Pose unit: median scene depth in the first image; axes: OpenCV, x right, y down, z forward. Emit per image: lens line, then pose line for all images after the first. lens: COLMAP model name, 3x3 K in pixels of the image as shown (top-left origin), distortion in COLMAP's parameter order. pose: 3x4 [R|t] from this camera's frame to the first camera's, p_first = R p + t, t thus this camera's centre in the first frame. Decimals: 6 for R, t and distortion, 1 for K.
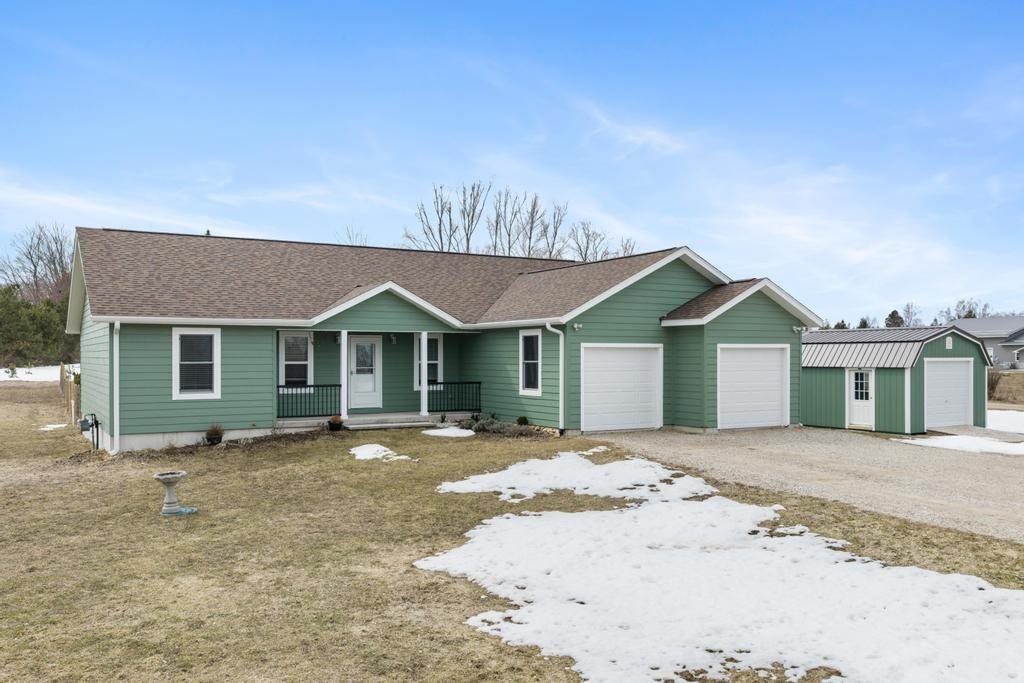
lens RADIAL K [[823.7, 0, 512.0], [0, 823.7, 341.5], [0, 0, 1]] dist [-0.000455, -0.007649]
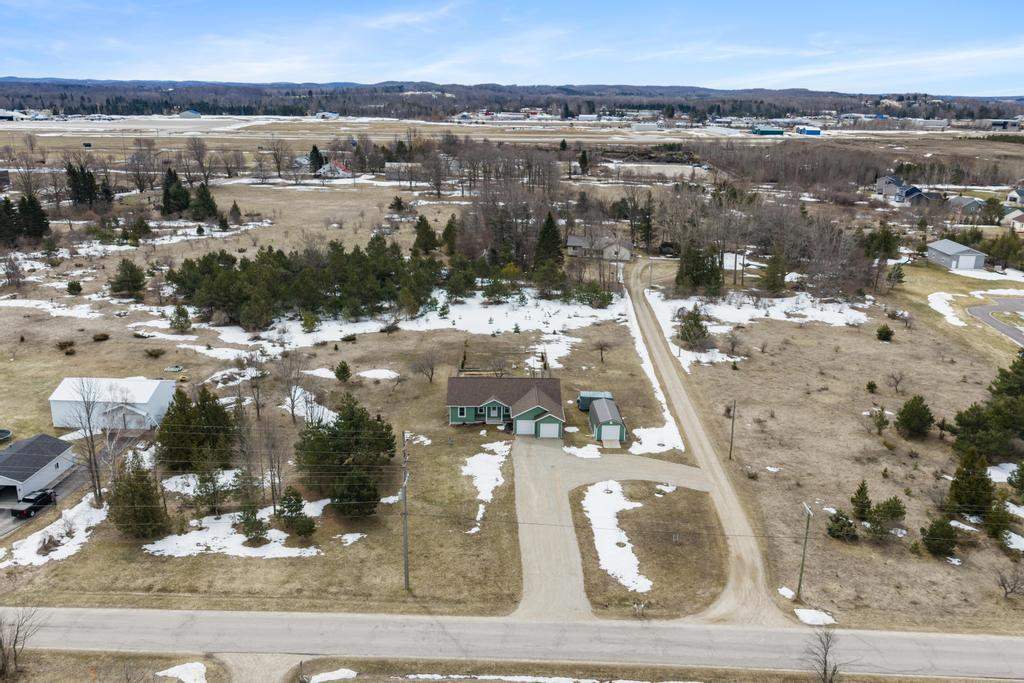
lens RADIAL K [[849.0, 0, 518.1], [0, 849.0, 343.4], [0, 0, 1]] dist [0.008257, -0.014678]
pose [[0.874178, 0.152782, -0.460945, 2.712347], [-0.003270, 0.951047, 0.309028, -2.319149], [0.485595, -0.268638, 0.831884, -3.772881]]
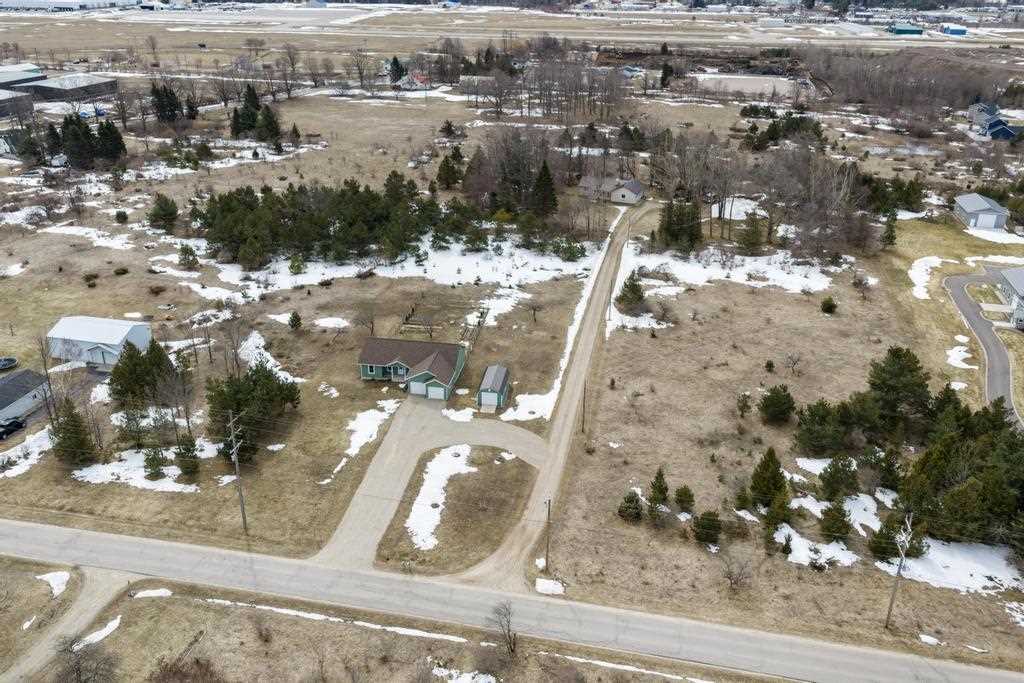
lens RADIAL K [[849.0, 0, 518.1], [0, 849.0, 343.4], [0, 0, 1]] dist [0.008257, -0.014678]
pose [[0.780411, 0.269222, -0.564338, 4.502922], [0.000841, 0.902103, 0.431519, -3.205530], [0.625266, -0.337237, 0.703785, -3.169954]]
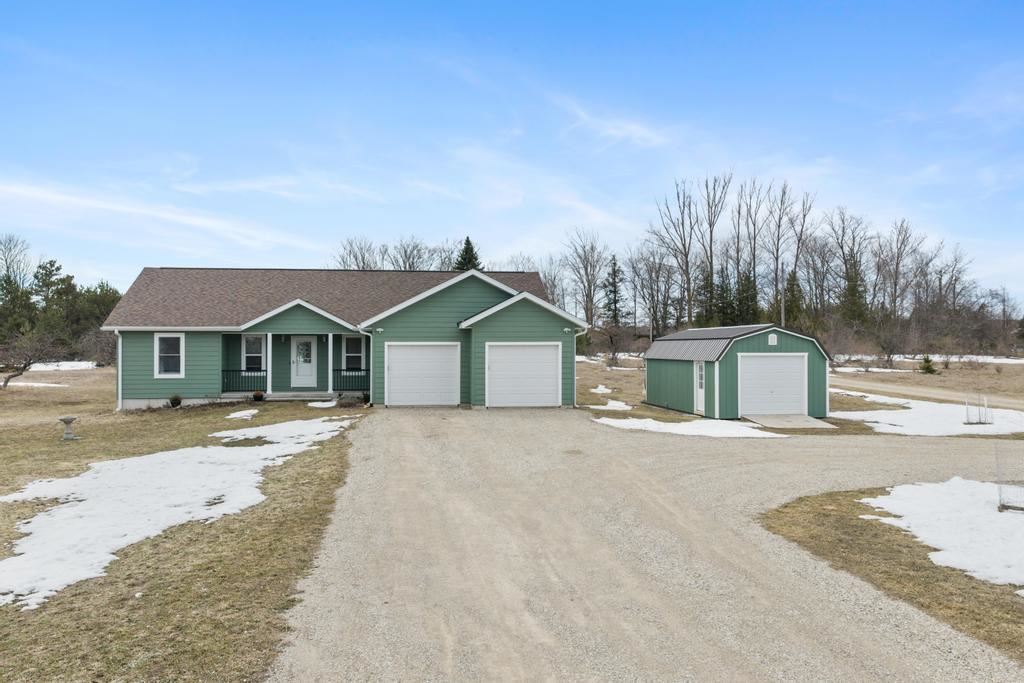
lens RADIAL K [[823.7, 0, 512.0], [0, 823.7, 341.5], [0, 0, 1]] dist [-0.000455, -0.007649]
pose [[0.926849, -0.002042, -0.375429, 0.778882], [0.006532, 0.999922, 0.010689, -0.011984], [0.375378, -0.012359, 0.926789, -0.204574]]
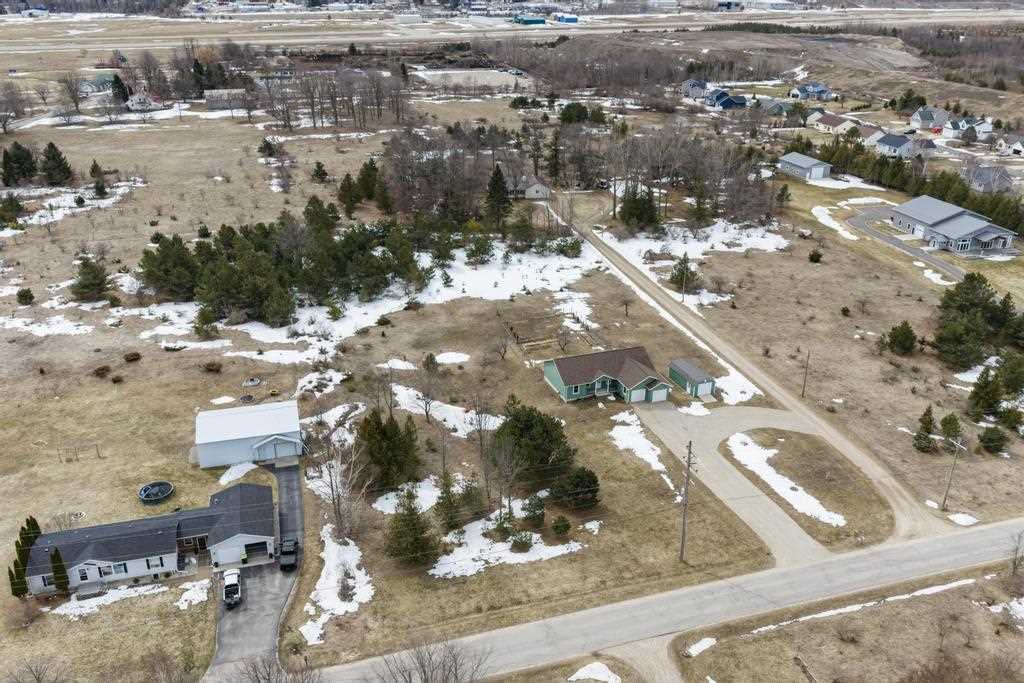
lens RADIAL K [[849.0, 0, 518.1], [0, 849.0, 343.4], [0, 0, 1]] dist [0.008257, -0.014678]
pose [[0.983071, 0.080196, -0.164741, 0.273564], [-0.000765, 0.900912, 0.434000, -3.275794], [0.183222, -0.426527, 0.885722, -5.030654]]
